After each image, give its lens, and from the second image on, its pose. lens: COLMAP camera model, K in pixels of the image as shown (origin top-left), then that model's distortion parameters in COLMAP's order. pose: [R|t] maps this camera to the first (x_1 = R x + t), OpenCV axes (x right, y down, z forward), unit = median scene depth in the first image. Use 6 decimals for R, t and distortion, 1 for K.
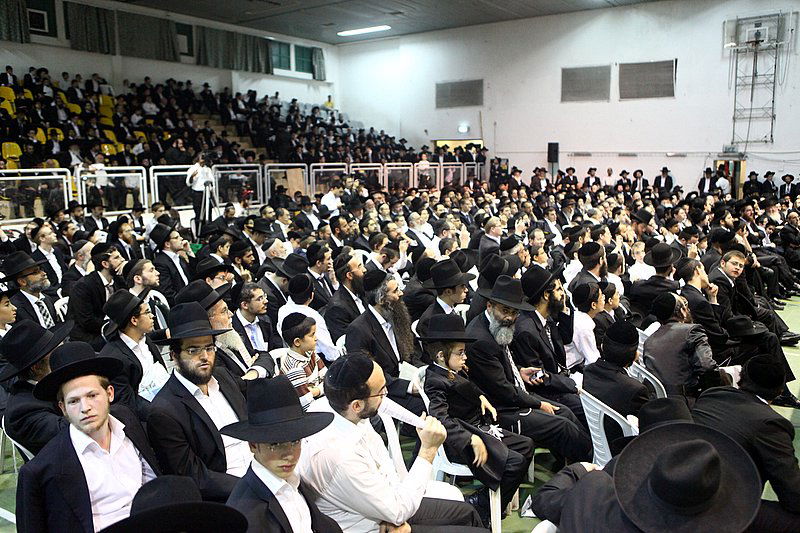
lens RADIAL K [[671.6, 0, 400.3], [0, 671.6, 264.3], [0, 0, 1]] dist [-0.079226, 0.095426]
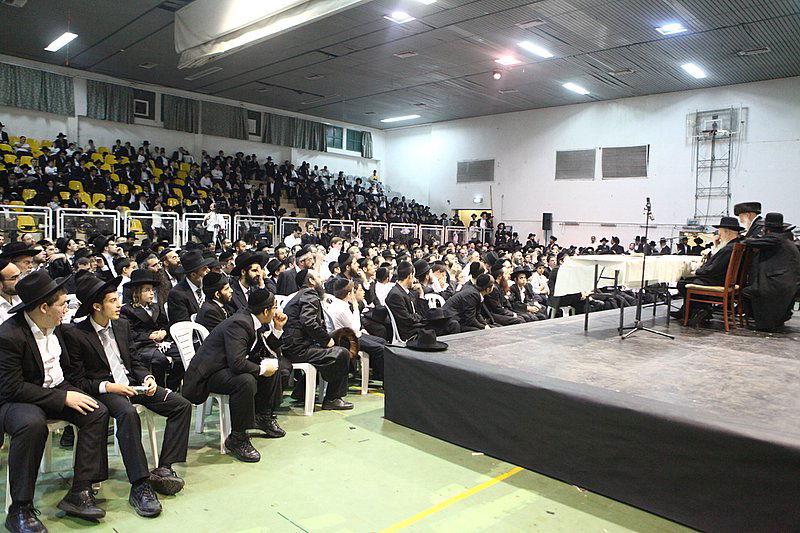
lens RADIAL K [[592.6, 0, 399.1], [0, 592.6, 265.4], [0, 0, 1]] dist [-0.070838, 0.028098]
pose [[0.987764, 0.048390, -0.148258, 0.134487], [-0.062905, 0.993504, -0.094832, 0.024495], [0.142706, 0.102998, 0.984391, -0.049530]]
